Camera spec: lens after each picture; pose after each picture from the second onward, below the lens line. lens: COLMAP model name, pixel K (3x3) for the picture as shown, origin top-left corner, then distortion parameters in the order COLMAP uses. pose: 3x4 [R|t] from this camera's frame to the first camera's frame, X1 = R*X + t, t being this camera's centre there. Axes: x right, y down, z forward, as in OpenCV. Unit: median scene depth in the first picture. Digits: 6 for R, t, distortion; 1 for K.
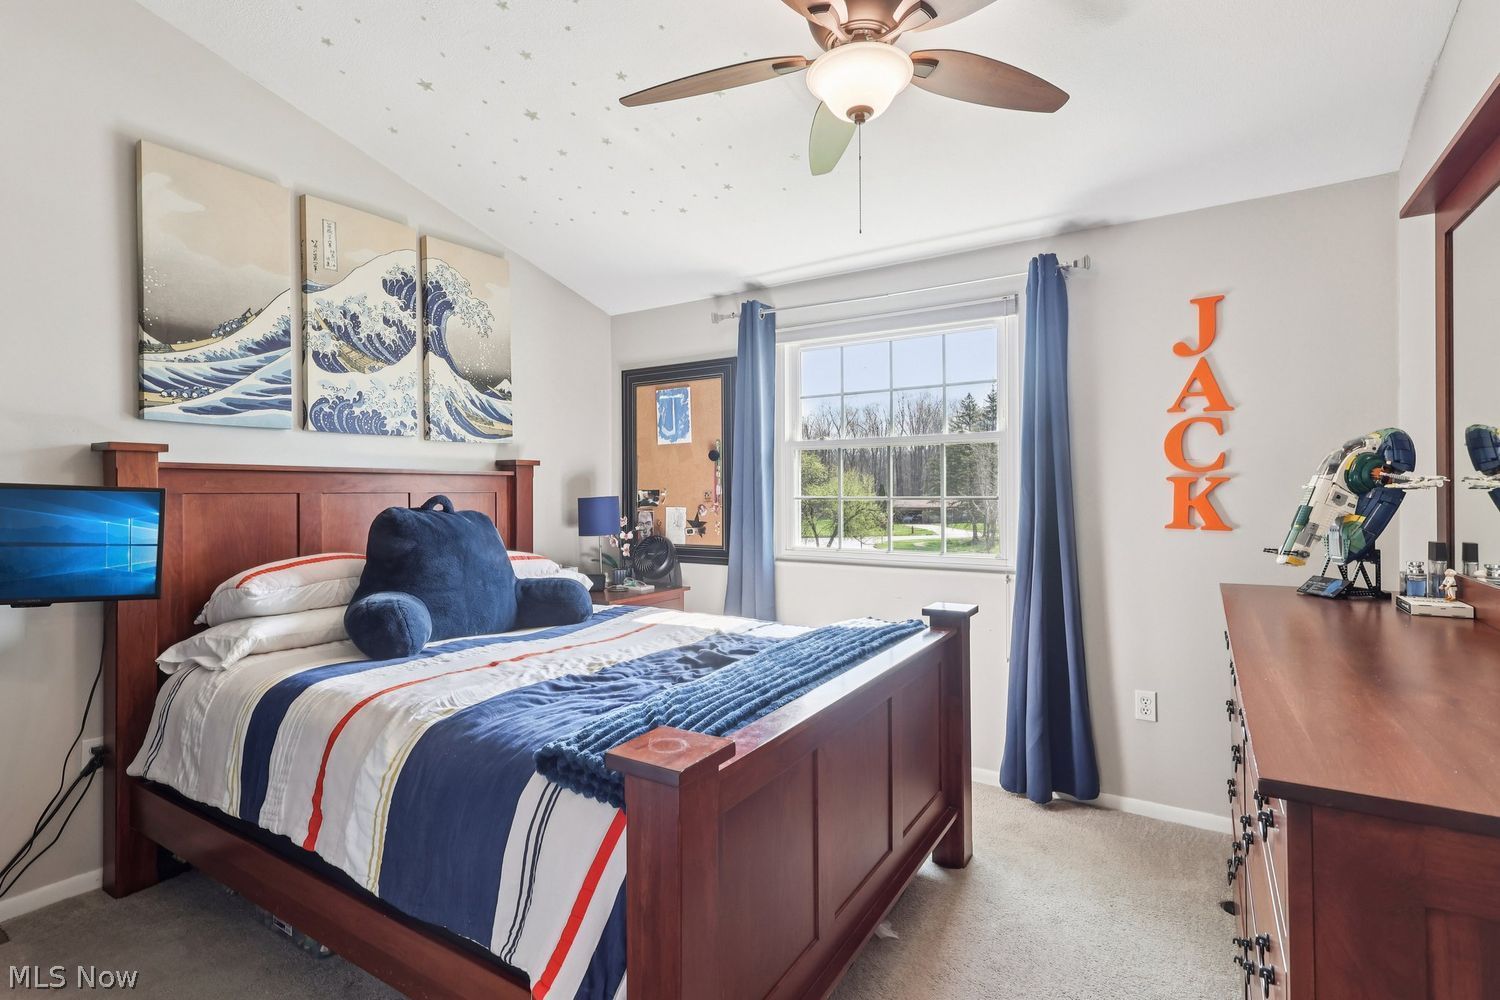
lens RADIAL K [[718.6, 0, 752.5], [0, 718.6, 493.2], [0, 0, 1]] dist [-0.004040, -0.000142]
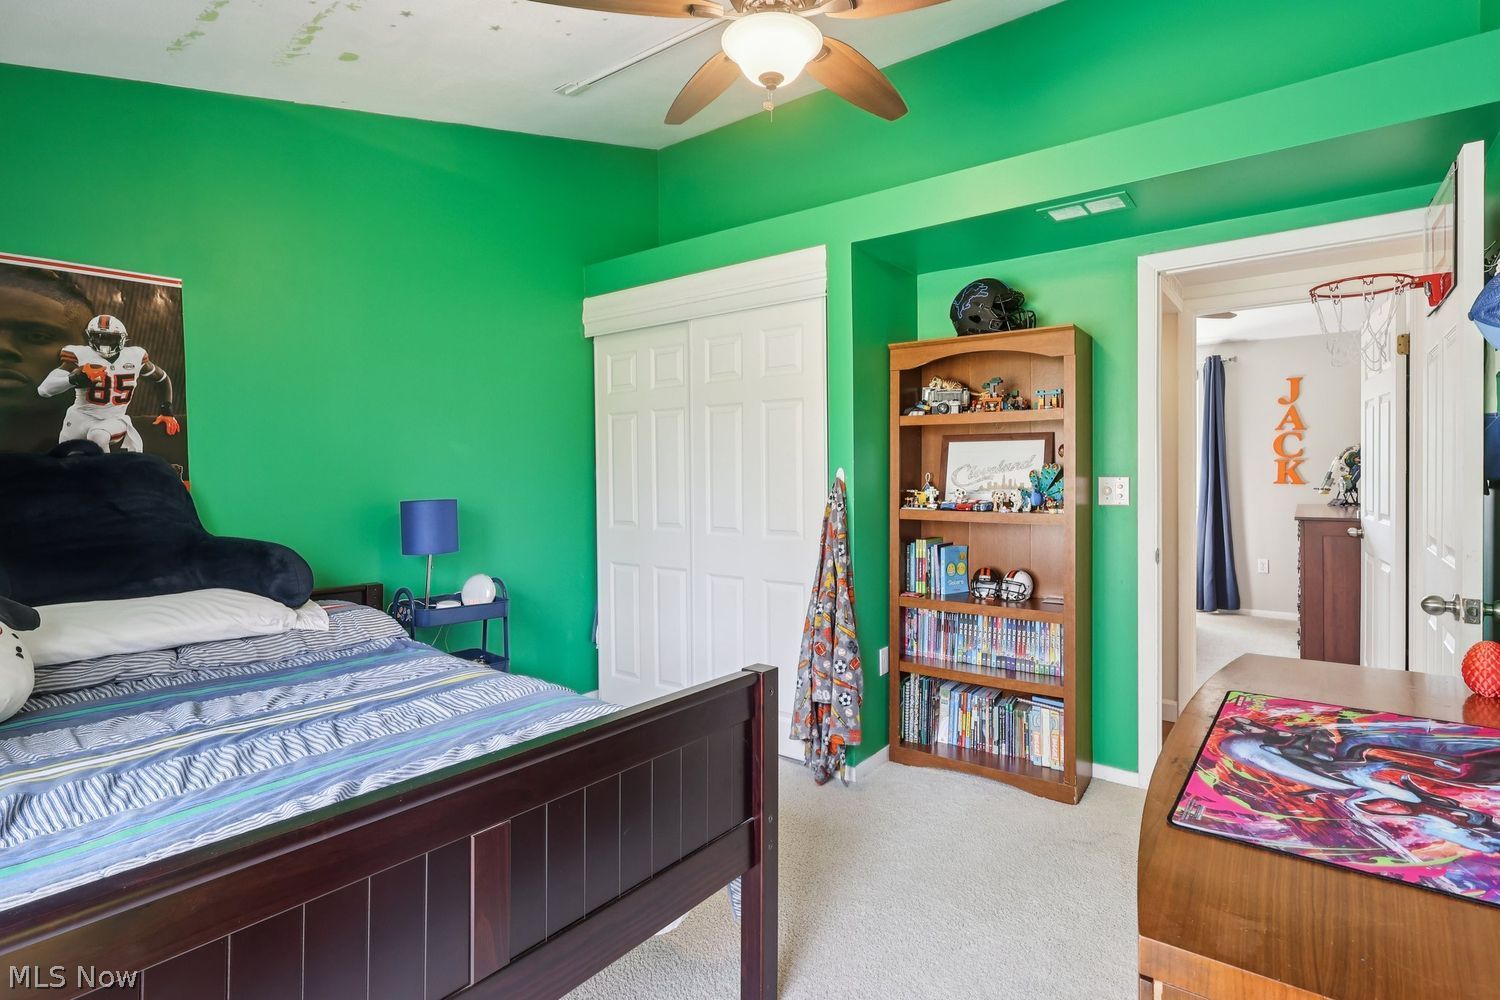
lens RADIAL K [[718.6, 0, 764.0], [0, 718.6, 475.3], [0, 0, 1]] dist [-0.004040, -0.000142]
pose [[0.995845, 0.001486, -0.091049, -0.780386], [-0.000688, 0.999961, 0.008801, 0.006482], [0.091059, -0.008702, 0.995808, -1.331139]]
